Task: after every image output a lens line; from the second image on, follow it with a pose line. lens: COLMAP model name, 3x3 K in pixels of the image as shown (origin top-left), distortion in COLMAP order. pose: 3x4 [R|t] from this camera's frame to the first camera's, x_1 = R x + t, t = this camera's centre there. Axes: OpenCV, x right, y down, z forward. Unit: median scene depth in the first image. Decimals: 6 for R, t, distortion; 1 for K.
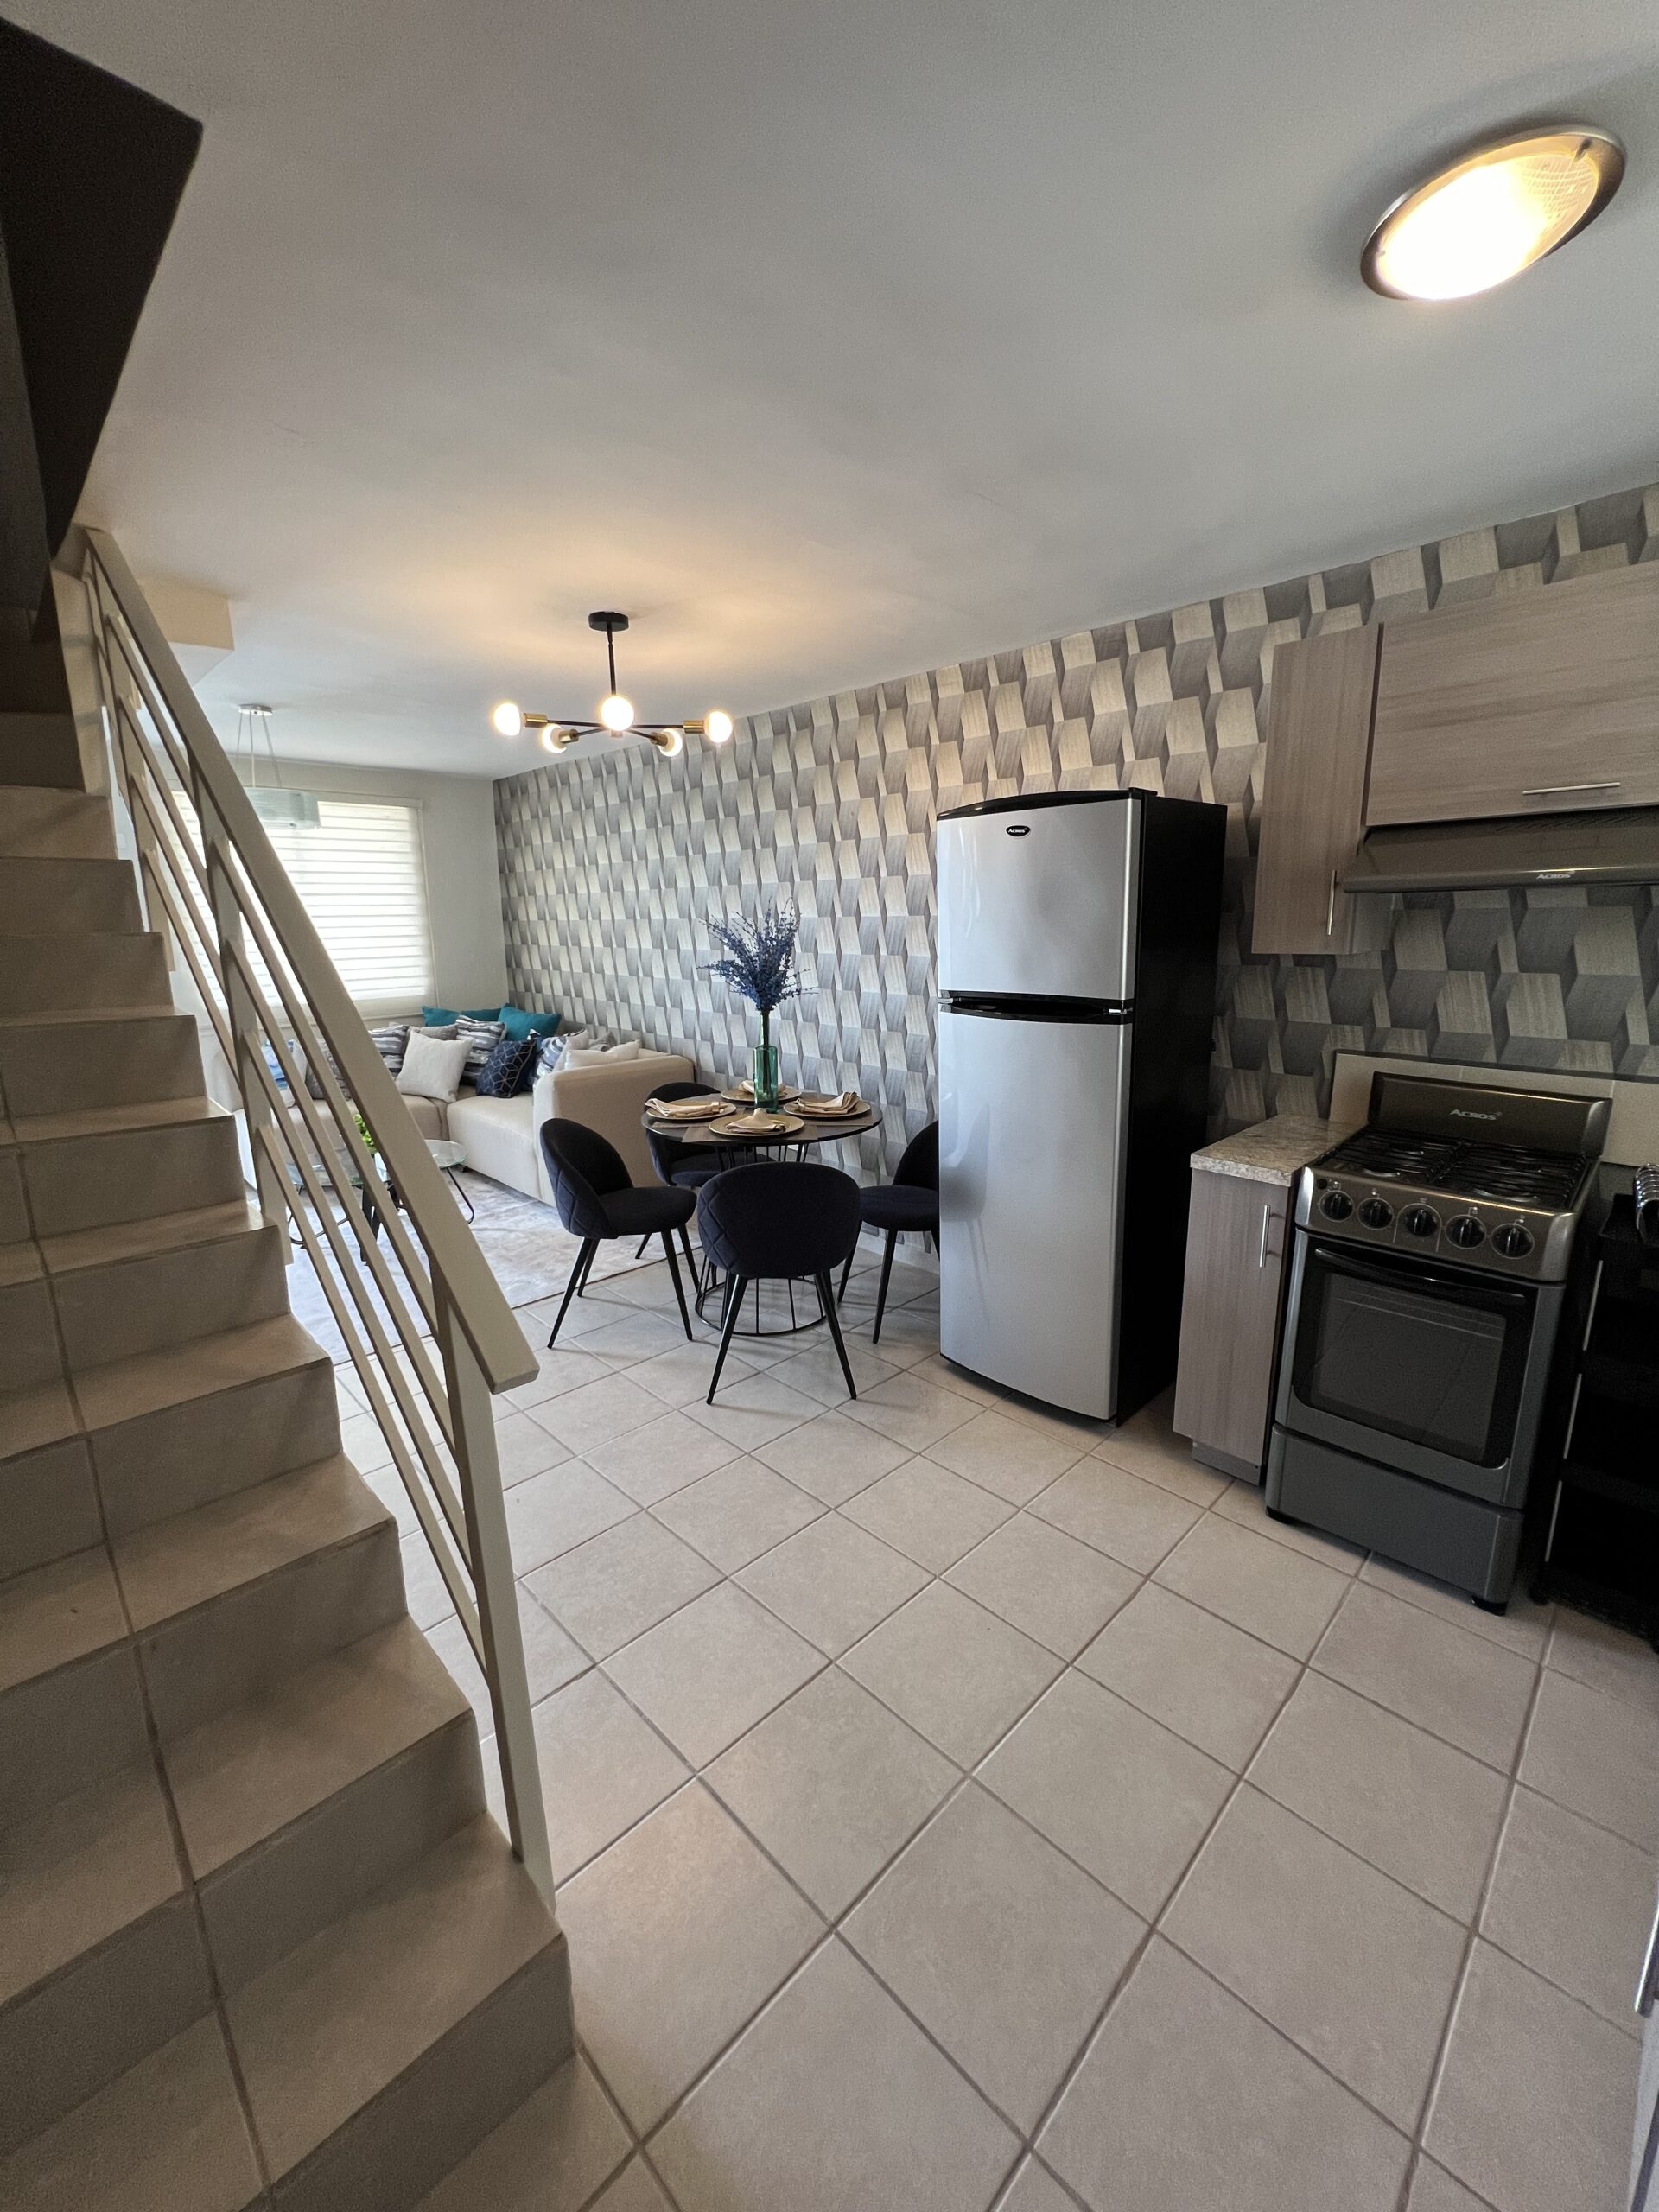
lens RADIAL K [[888.5, 0, 834.5], [0, 888.5, 1099.8], [0, 0, 1]] dist [0.002169, 0.000163]
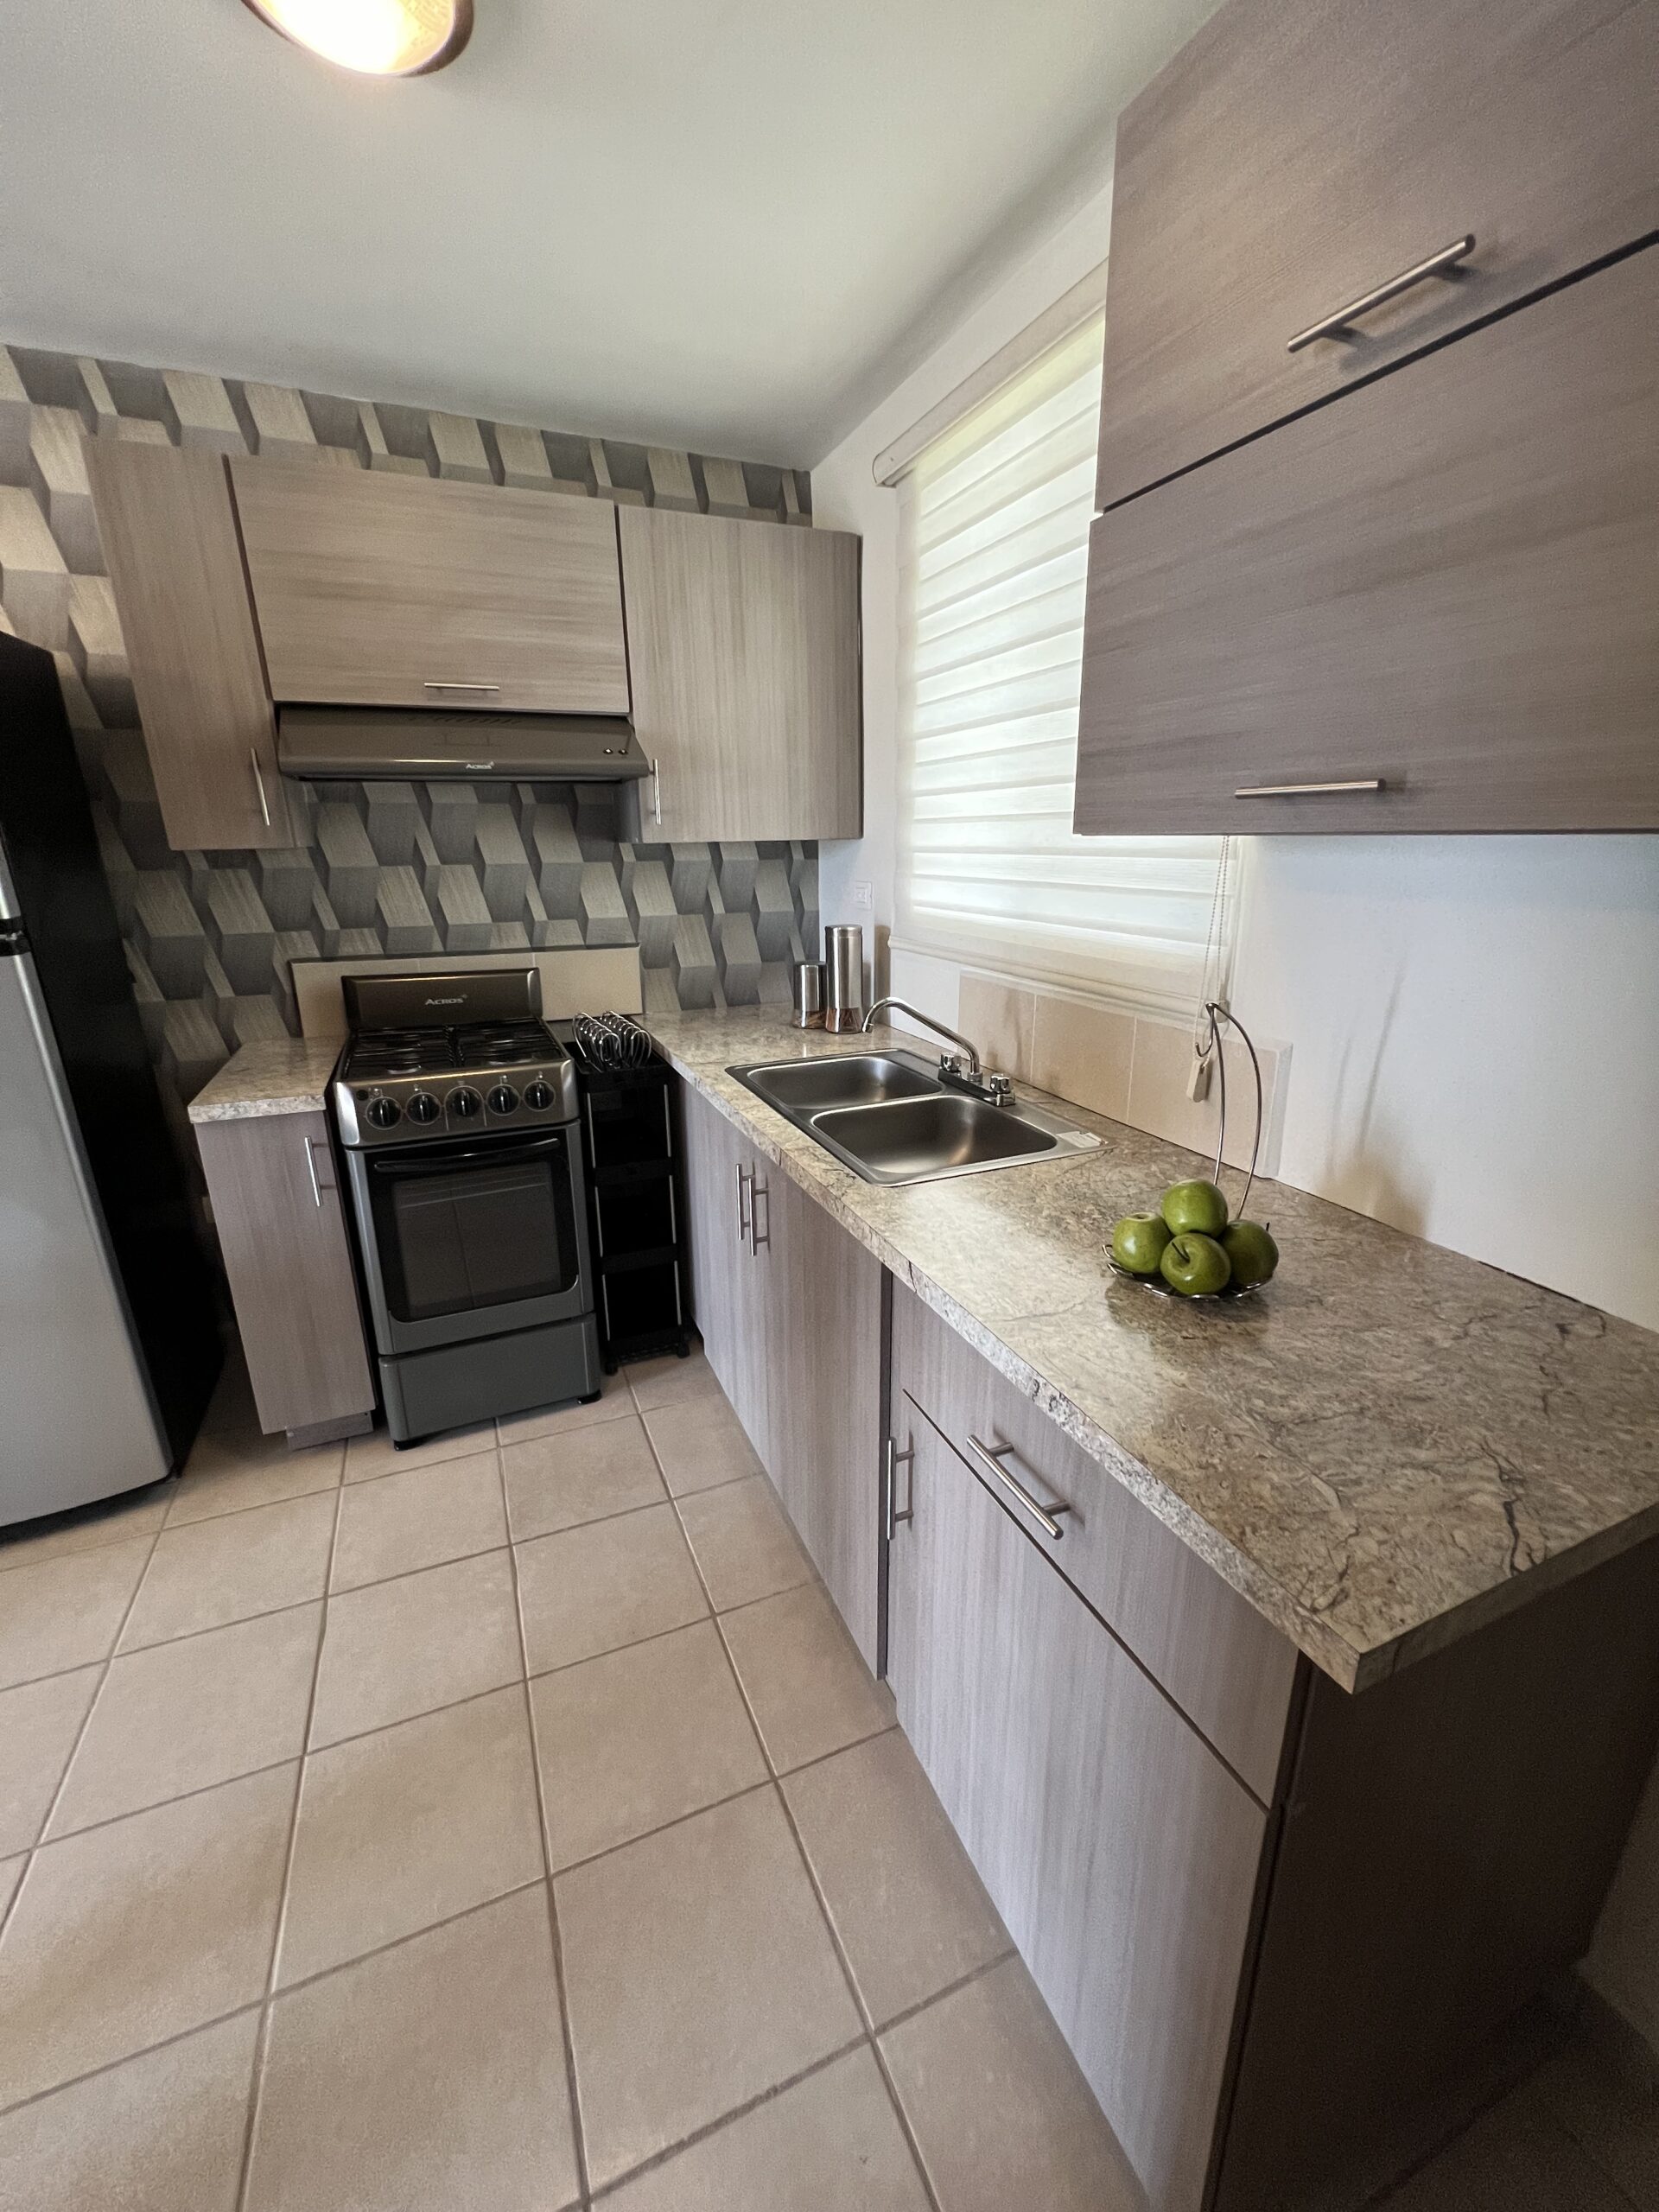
lens RADIAL K [[888.5, 0, 847.6], [0, 888.5, 1095.0], [0, 0, 1]] dist [0.002169, 0.000163]
pose [[0.366115, -0.256846, 0.894422, -0.090557], [0.189157, 0.961629, 0.198718, 0.004930], [-0.911142, 0.096433, 0.400651, 0.149072]]
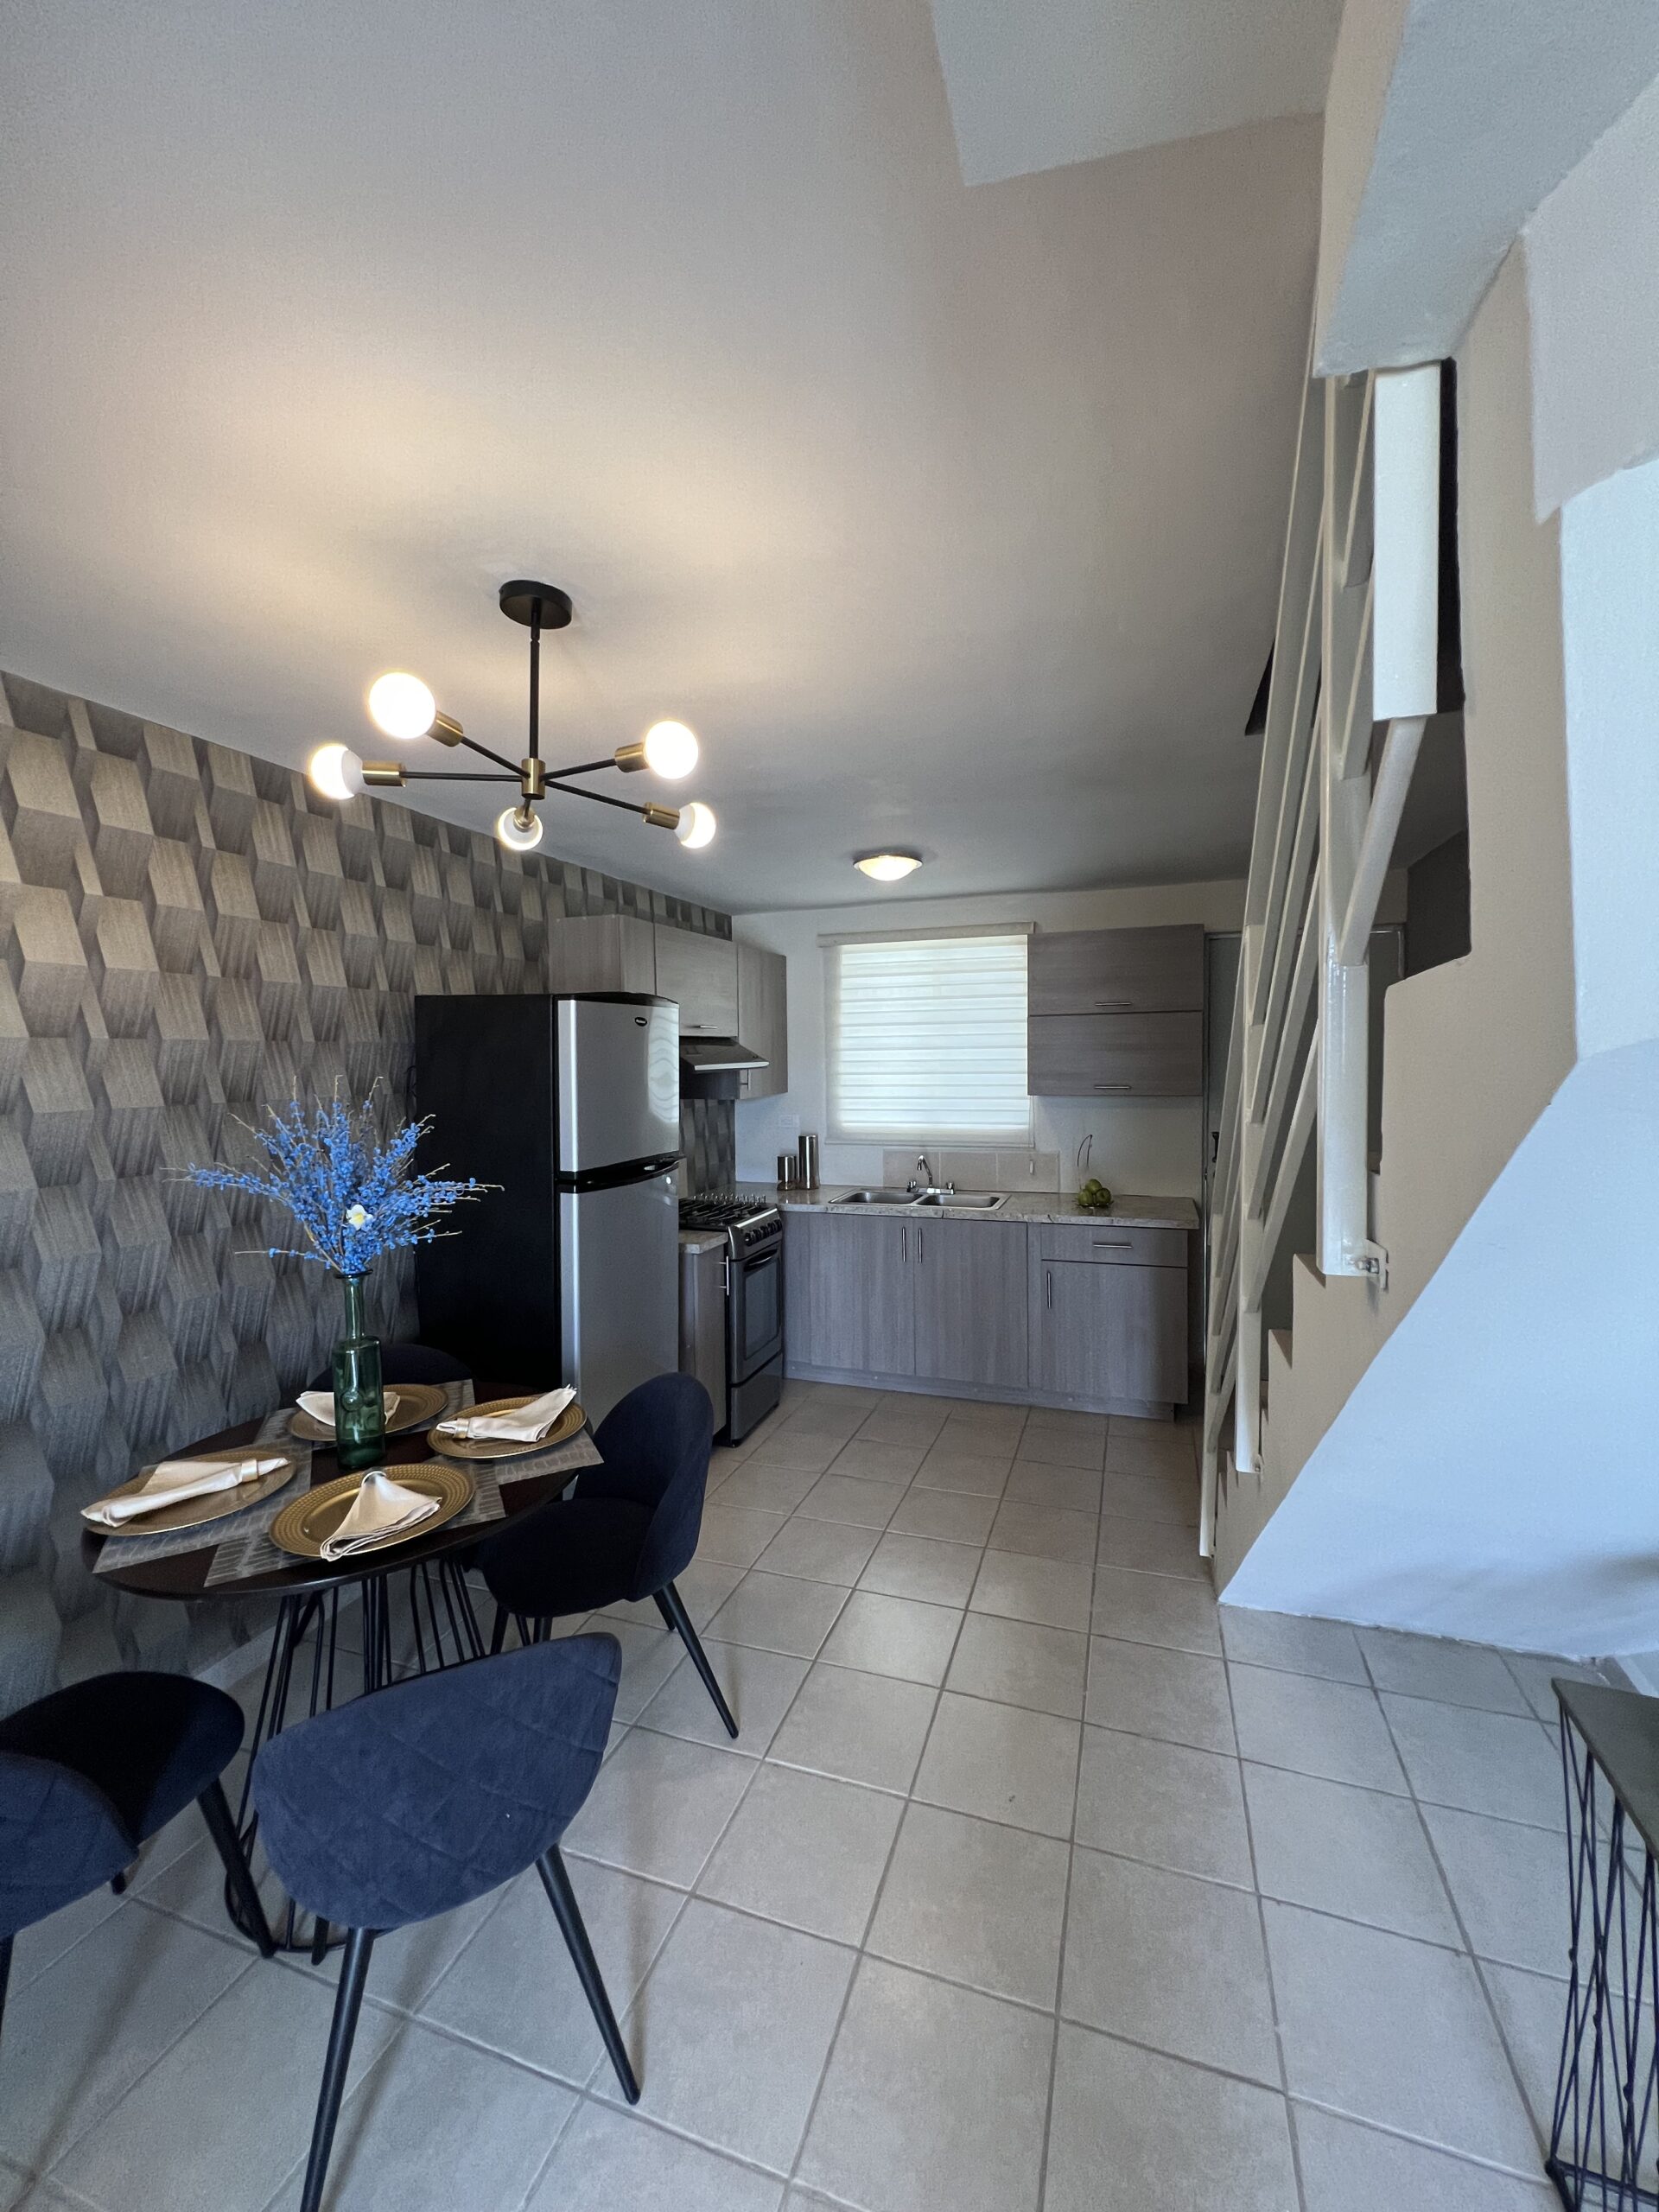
lens RADIAL K [[888.5, 0, 839.8], [0, 888.5, 1087.1], [0, 0, 1]] dist [0.002169, 0.000163]
pose [[-0.429812, -0.011261, 0.902848, -1.081565], [0.195181, 0.975122, 0.105081, -0.310571], [-0.881570, 0.221384, -0.416921, 1.389011]]
